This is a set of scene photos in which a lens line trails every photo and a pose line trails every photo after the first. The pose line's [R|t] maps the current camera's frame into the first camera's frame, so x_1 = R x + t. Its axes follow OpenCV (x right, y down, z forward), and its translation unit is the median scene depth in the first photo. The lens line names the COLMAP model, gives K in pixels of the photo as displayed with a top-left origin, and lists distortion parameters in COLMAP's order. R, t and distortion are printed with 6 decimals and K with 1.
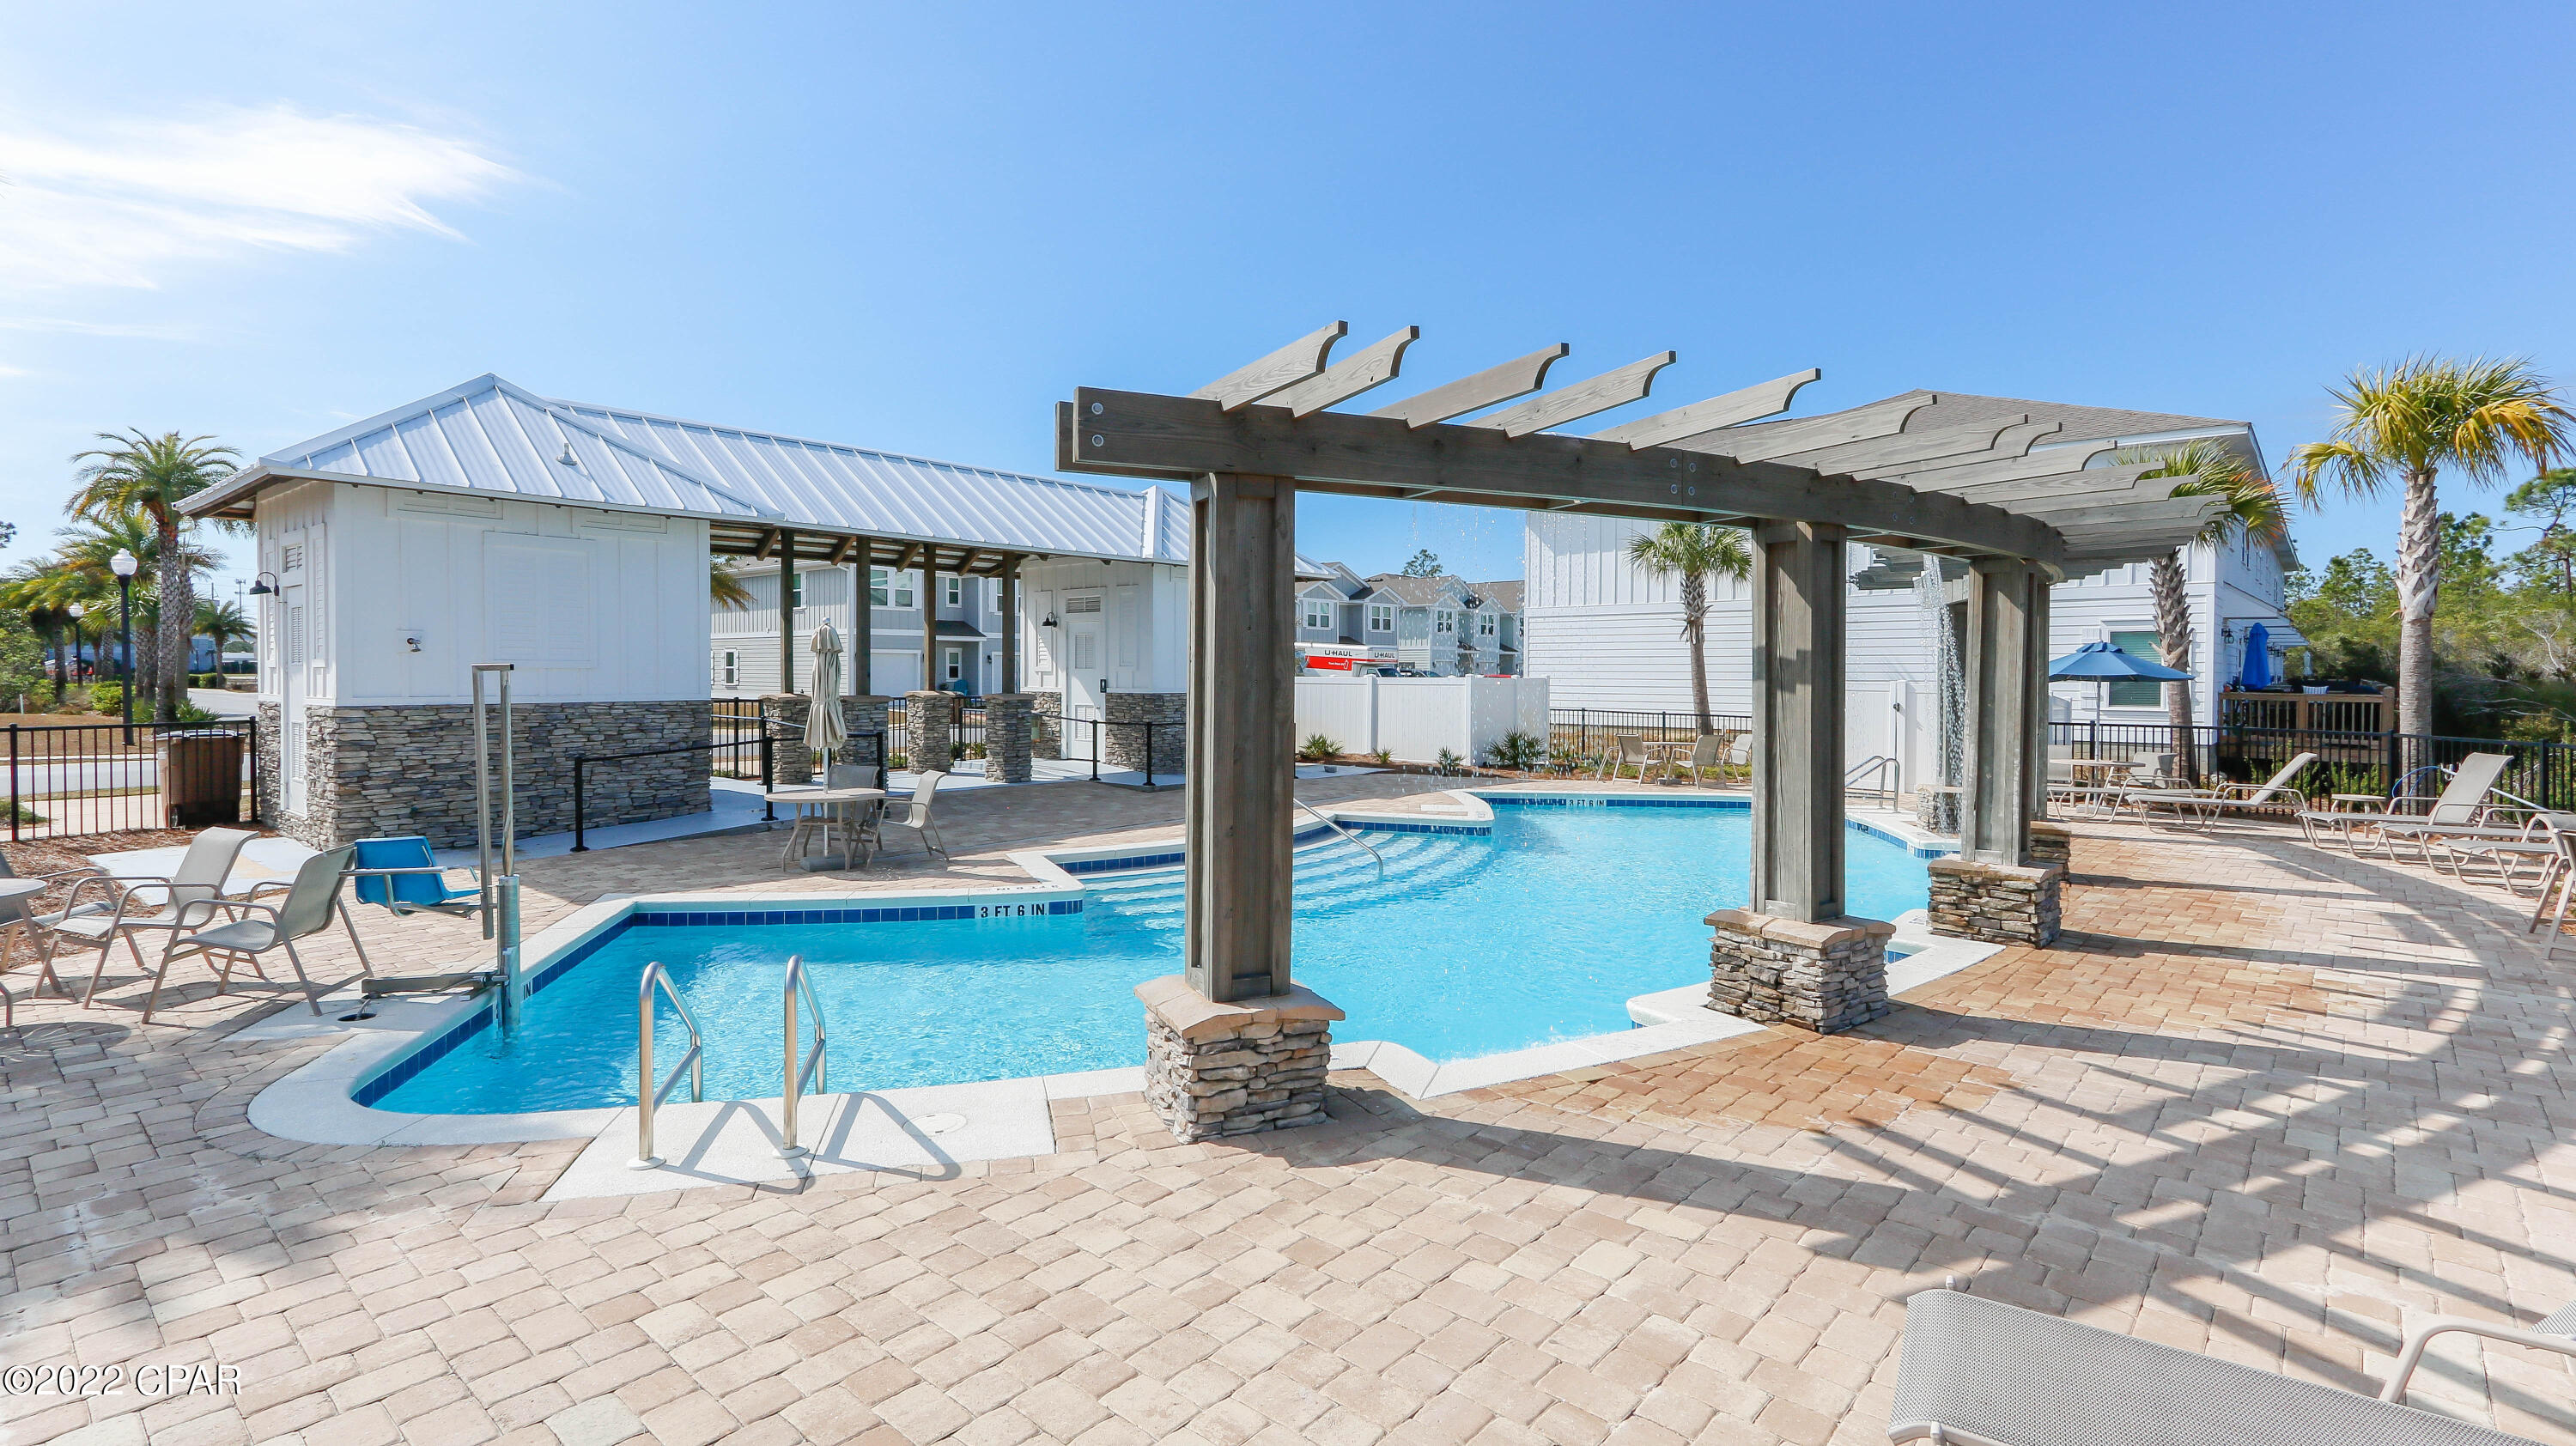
lens RADIAL K [[1157.3, 0, 1288.0], [0, 1157.3, 723.0], [0, 0, 1]] dist [0.019329, -0.000005]
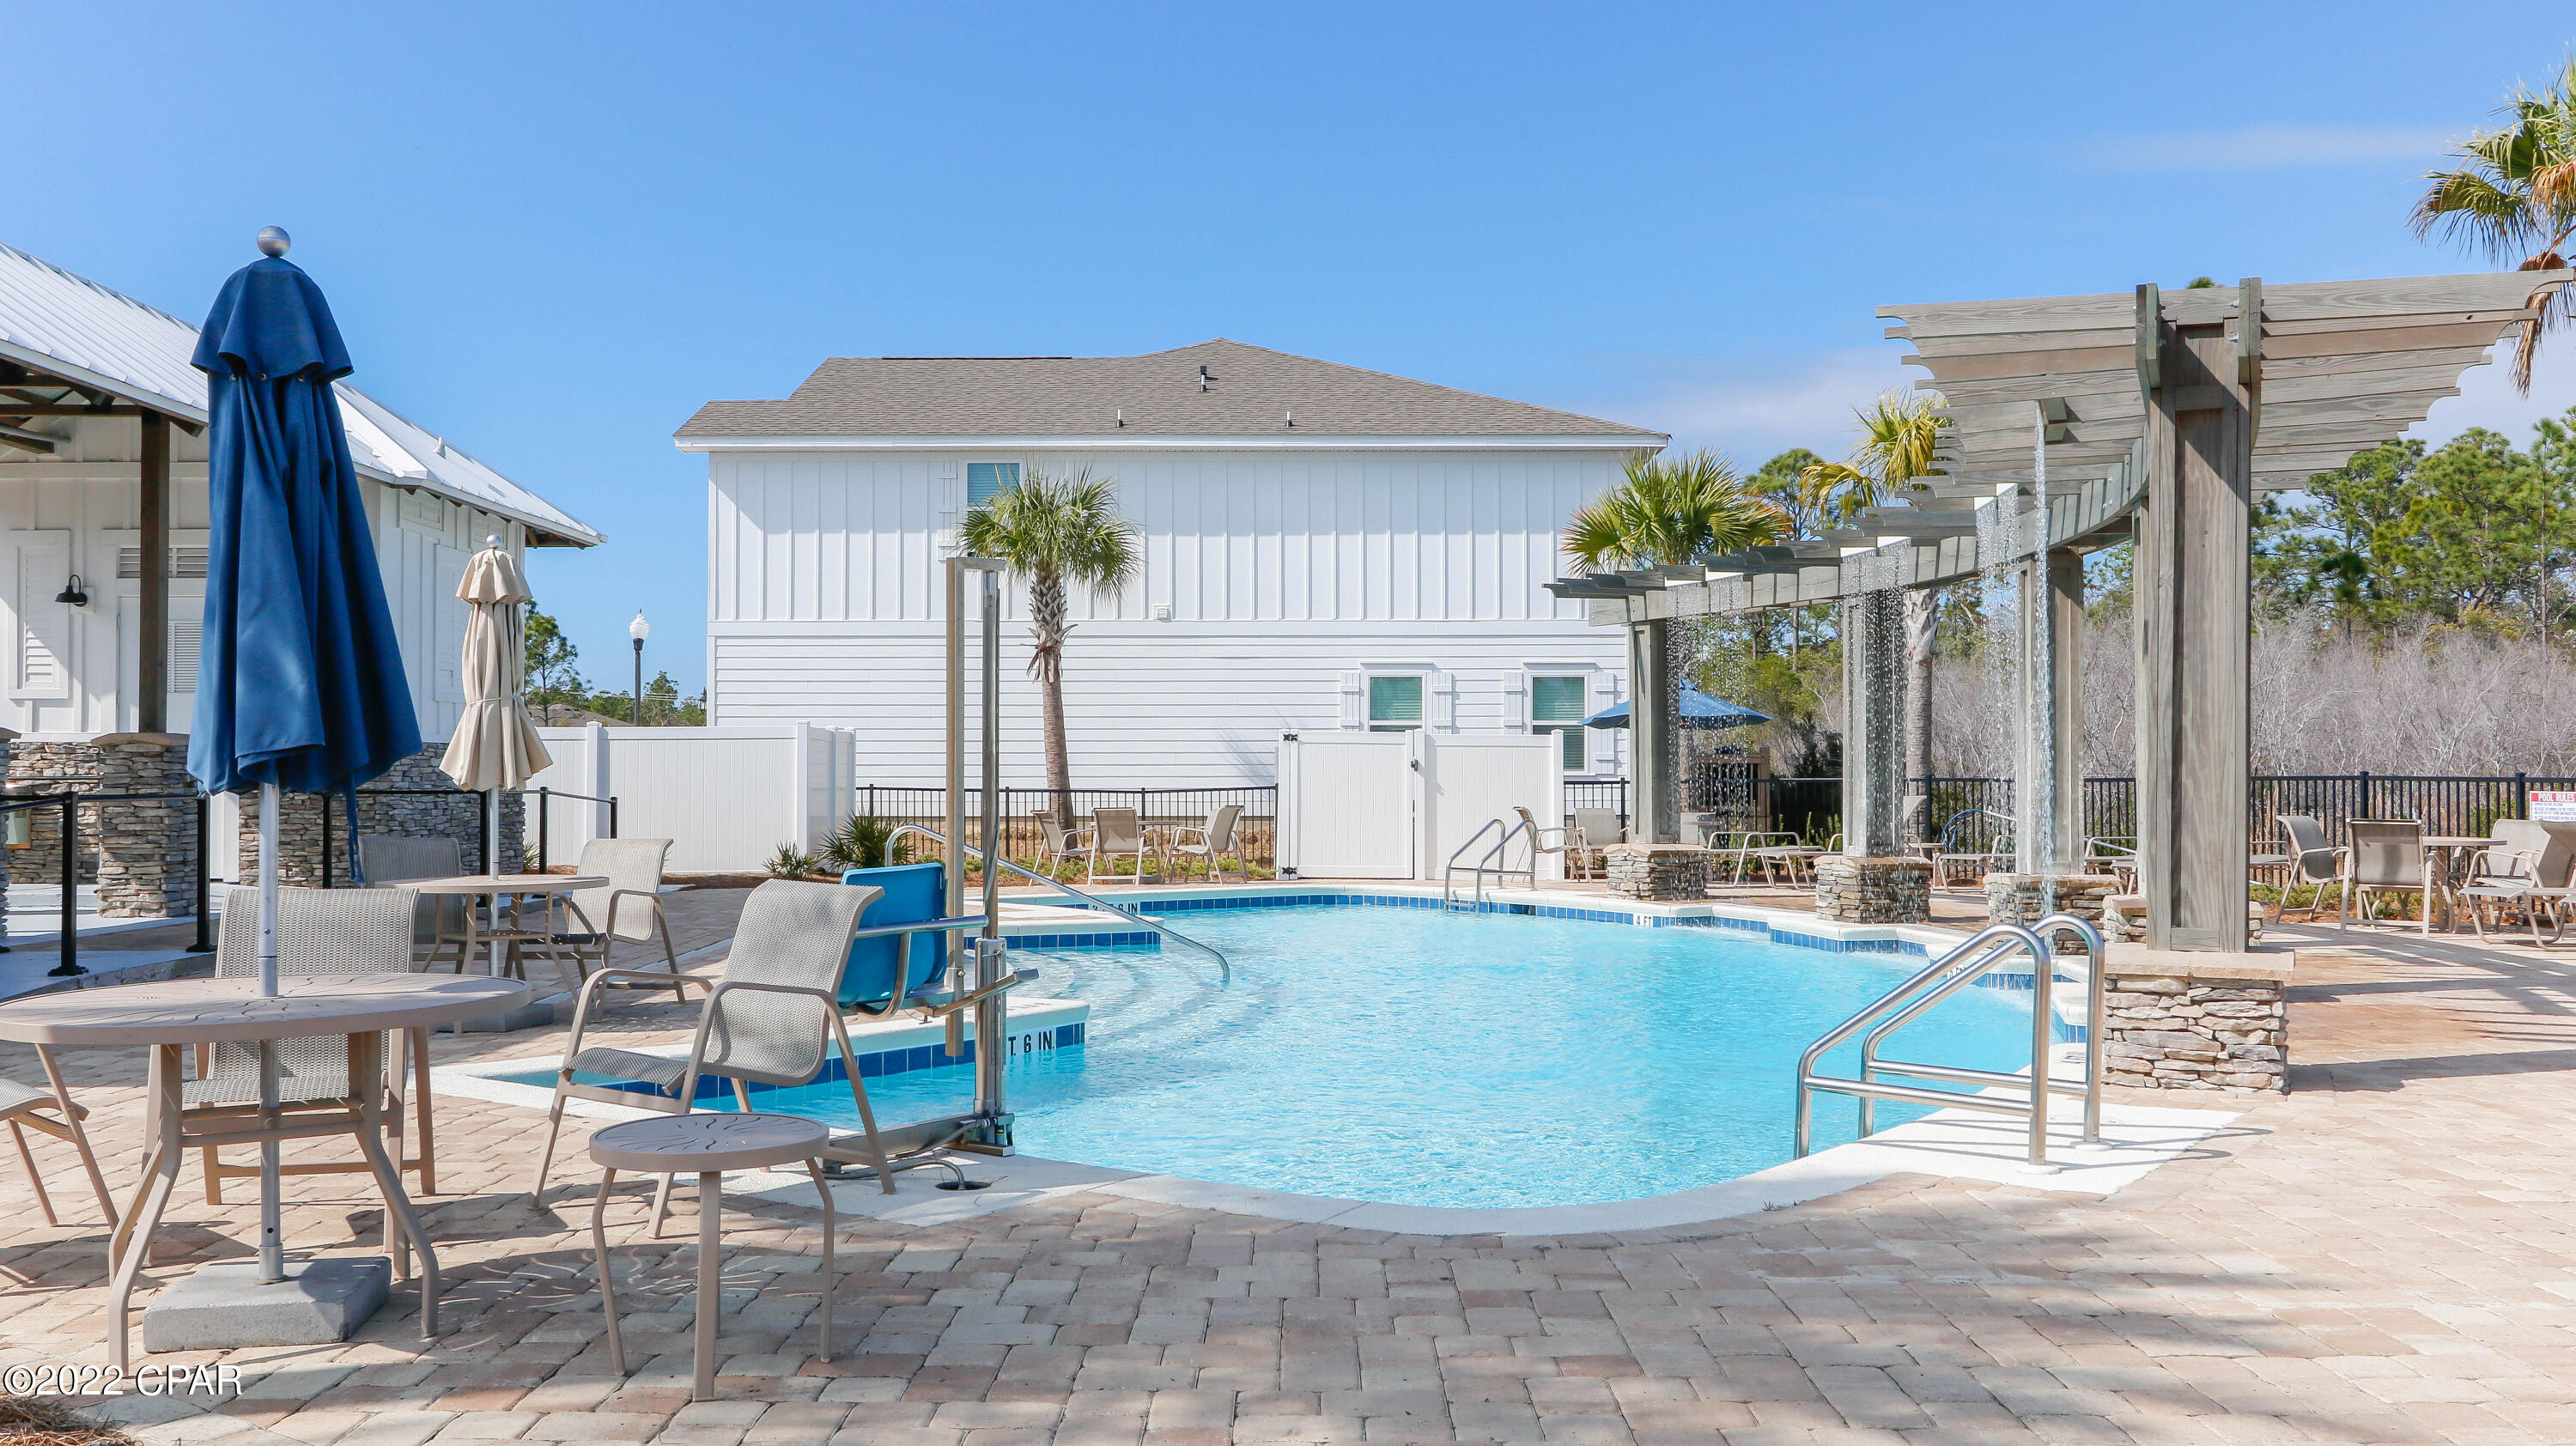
lens RADIAL K [[2015.4, 0, 1288.0], [0, 2015.4, 723.0], [0, 0, 1]] dist [-0.001680, -0.000325]
pose [[0.778243, 0.009915, 0.627885, -0.349994], [0.030416, 0.998107, -0.053461, 0.025746], [-0.627226, 0.060703, 0.776468, 0.047622]]
